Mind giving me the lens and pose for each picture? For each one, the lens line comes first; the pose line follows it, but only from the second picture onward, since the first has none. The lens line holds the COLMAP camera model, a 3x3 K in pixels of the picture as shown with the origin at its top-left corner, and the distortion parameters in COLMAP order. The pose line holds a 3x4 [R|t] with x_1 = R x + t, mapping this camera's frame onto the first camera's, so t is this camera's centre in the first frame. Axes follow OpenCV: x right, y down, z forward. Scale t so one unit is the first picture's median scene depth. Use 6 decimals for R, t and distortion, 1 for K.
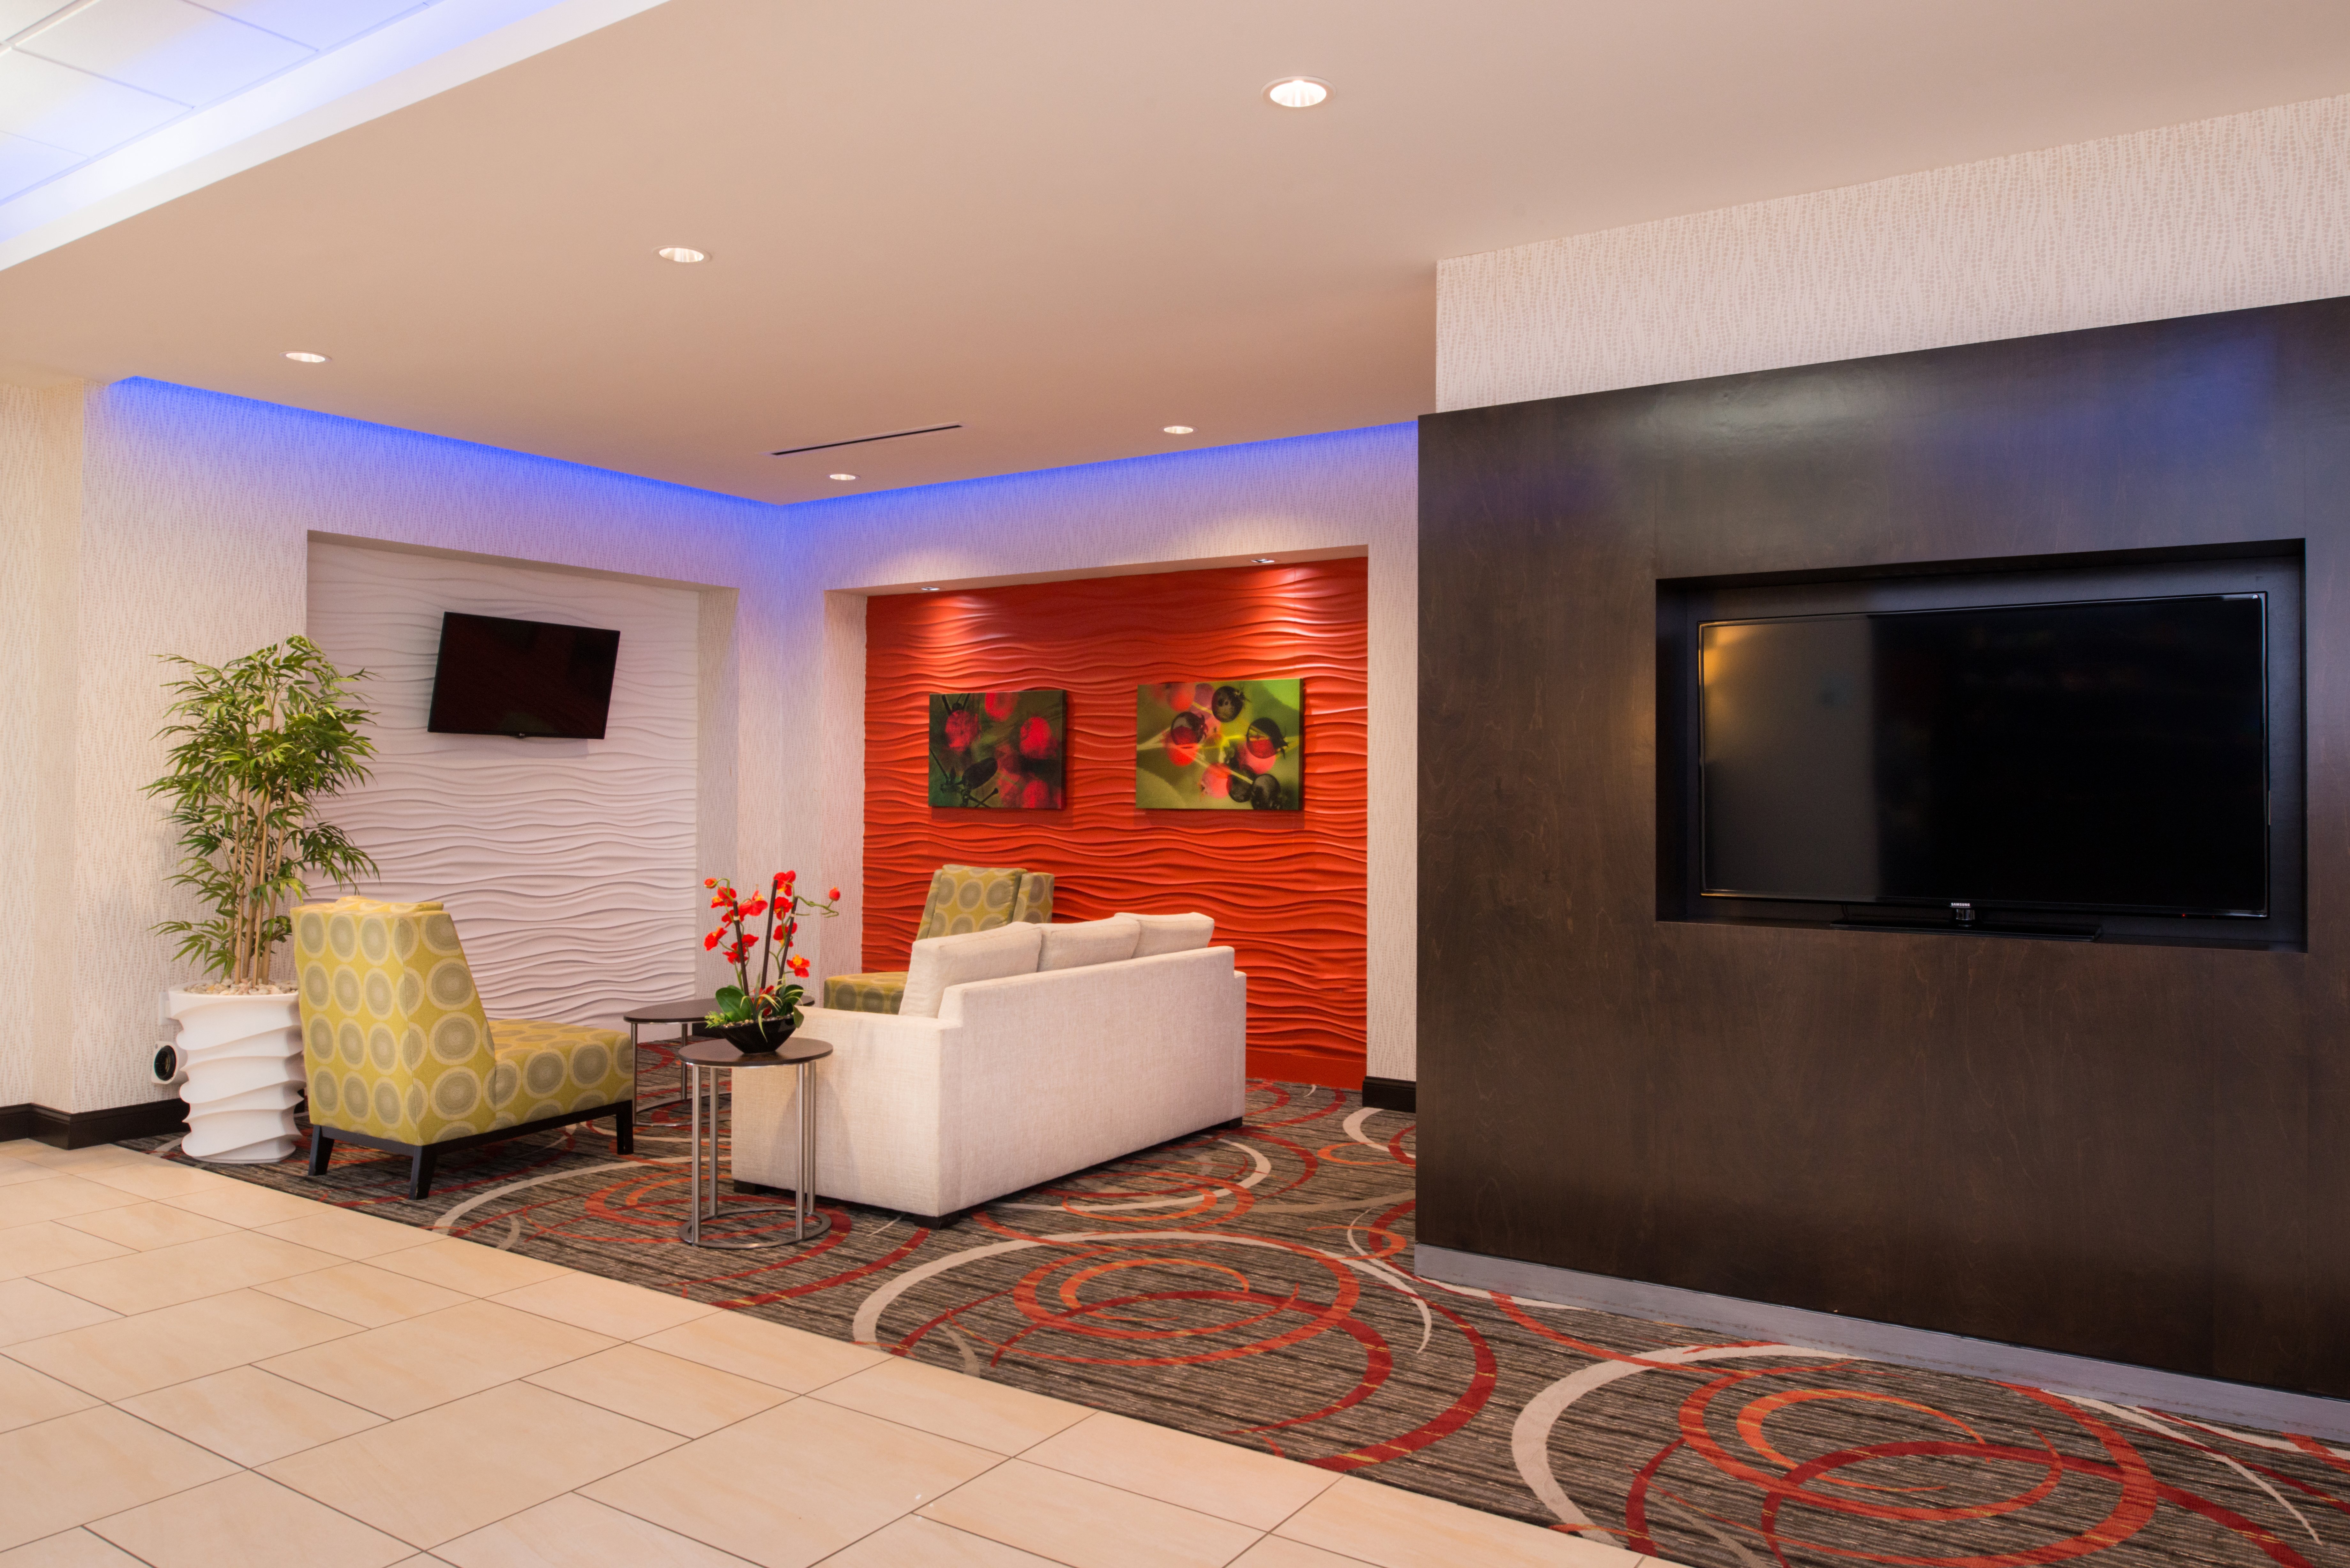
lens RADIAL K [[1604.6, 0, 1175.0], [0, 1604.6, 784.0], [0, 0, 1]] dist [0.000996, 0.001271]
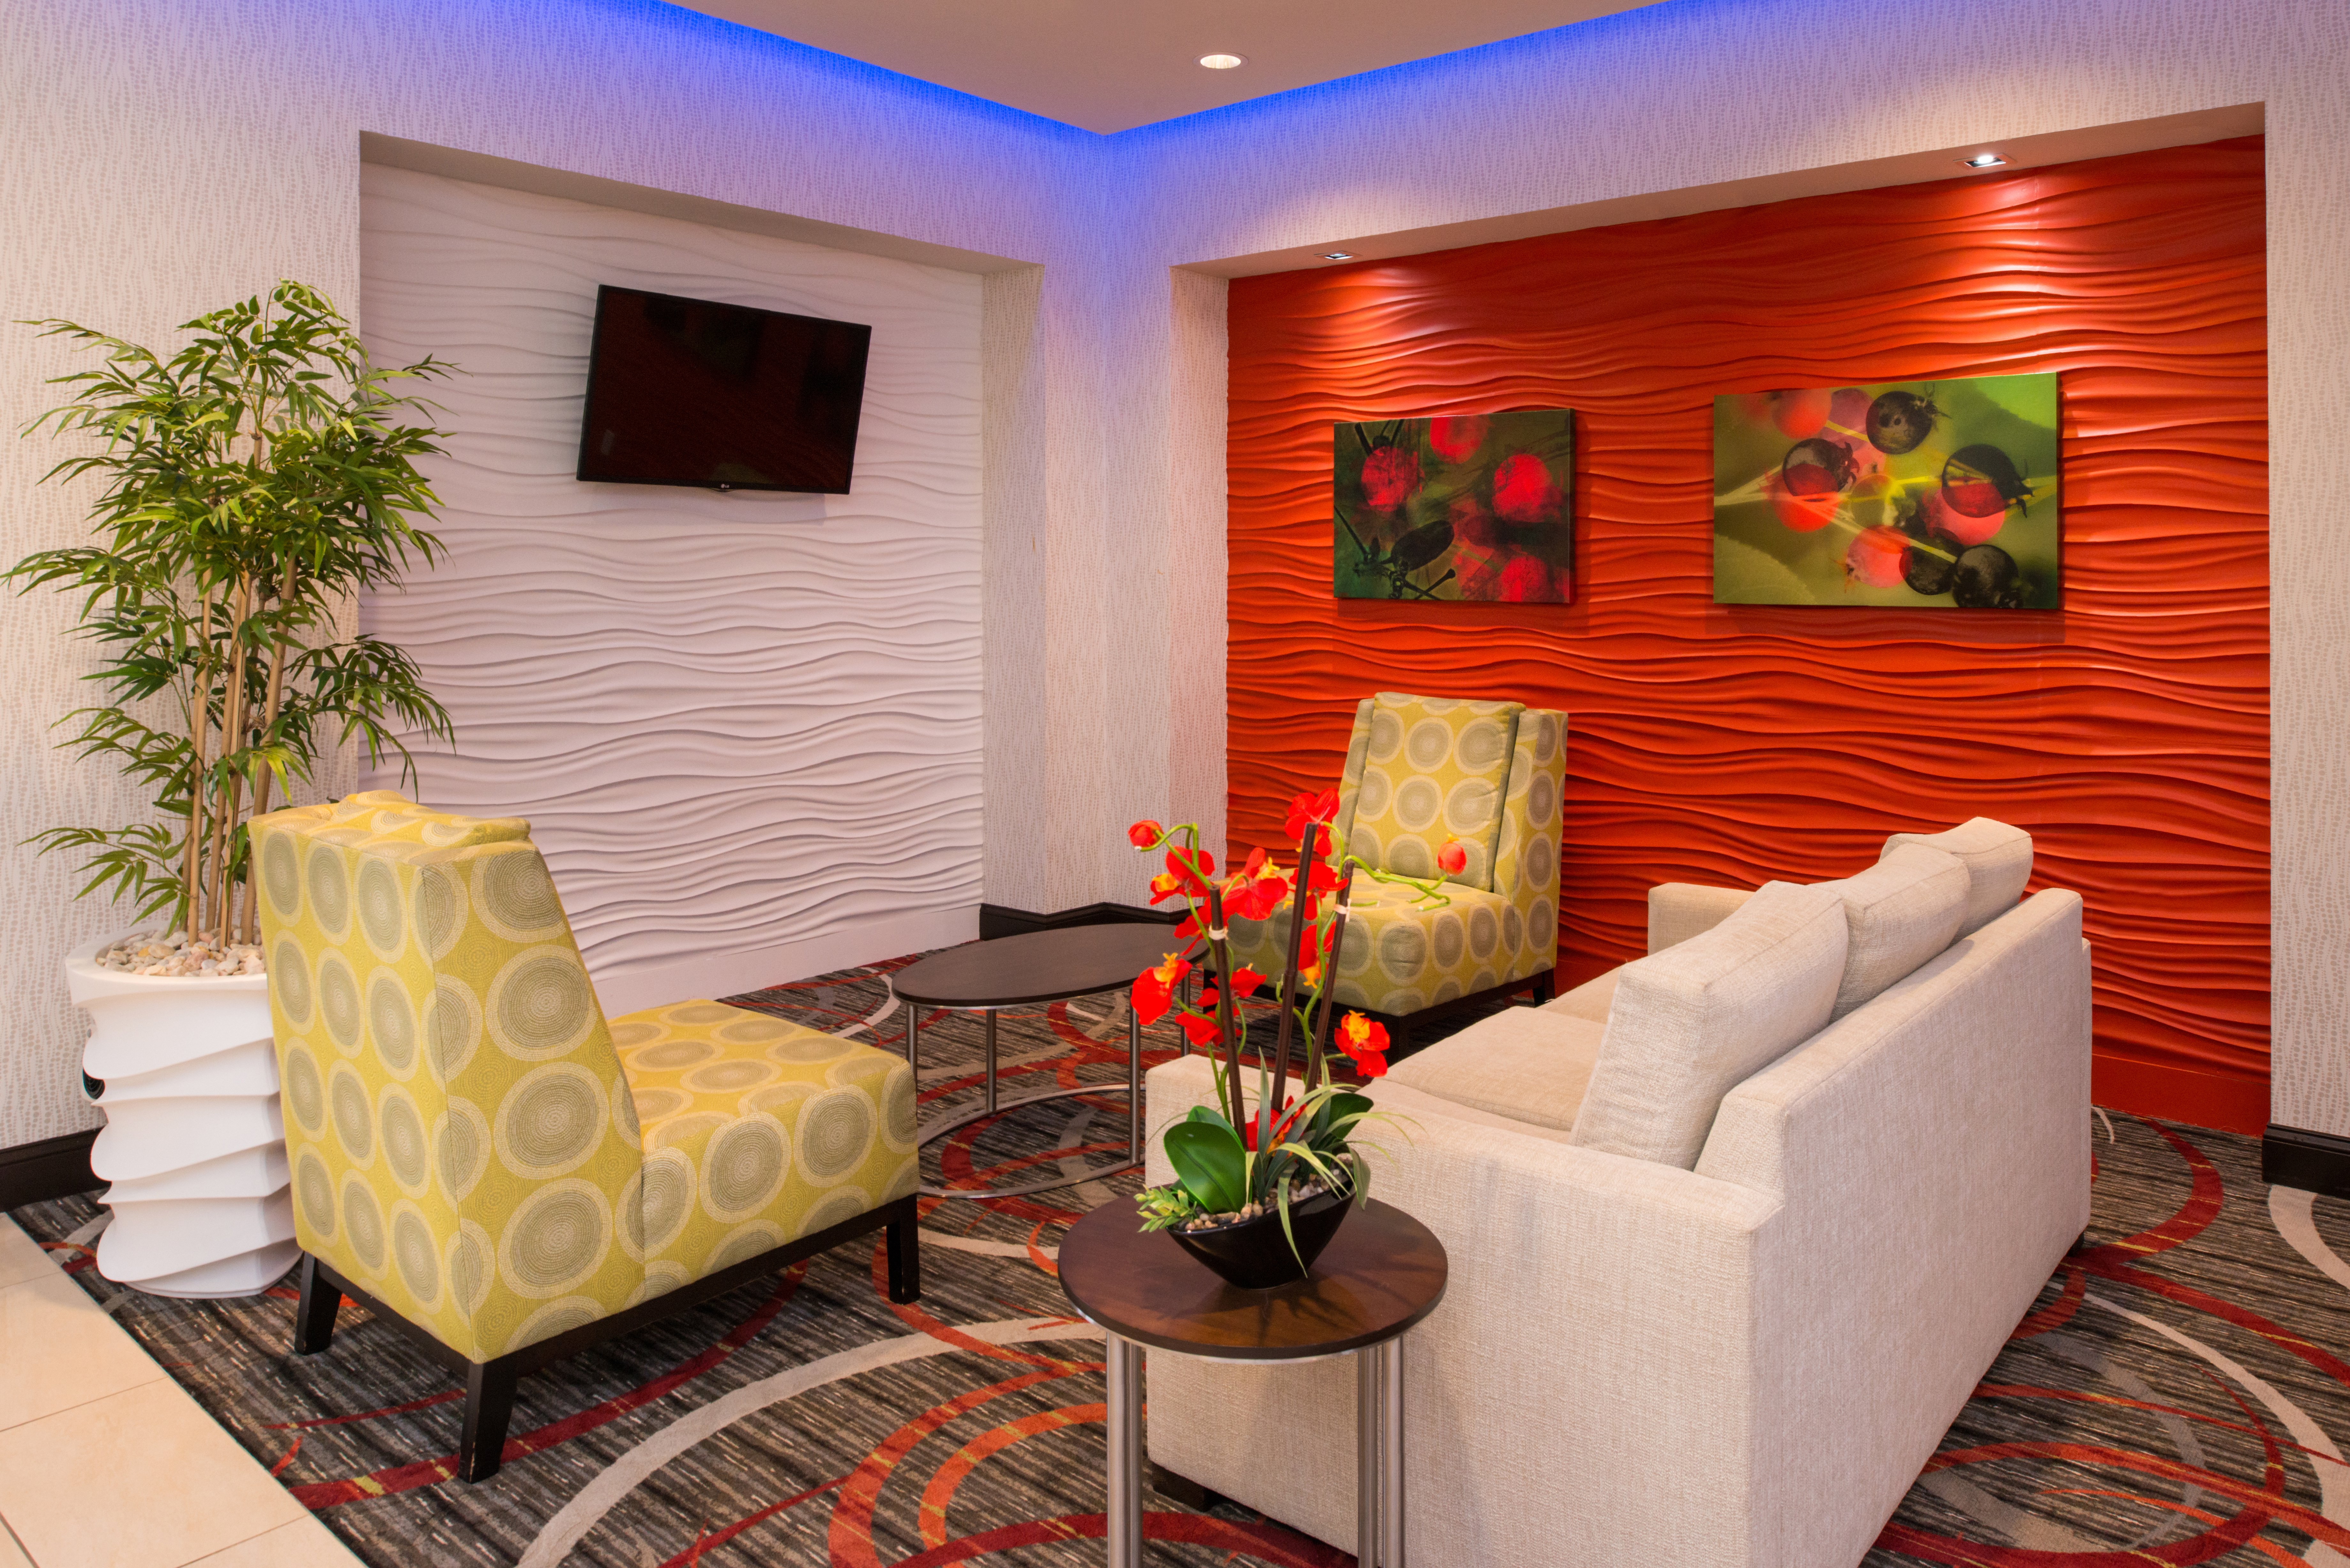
lens RADIAL K [[1573.5, 0, 1184.8], [0, 1573.5, 633.6], [0, 0, 1]] dist [-0.001586, 0.000116]
pose [[0.991944, 0.004524, -0.126598, -0.150022], [0.001306, 0.998944, 0.045927, -0.000771], [0.126672, -0.045722, 0.990890, 0.411283]]
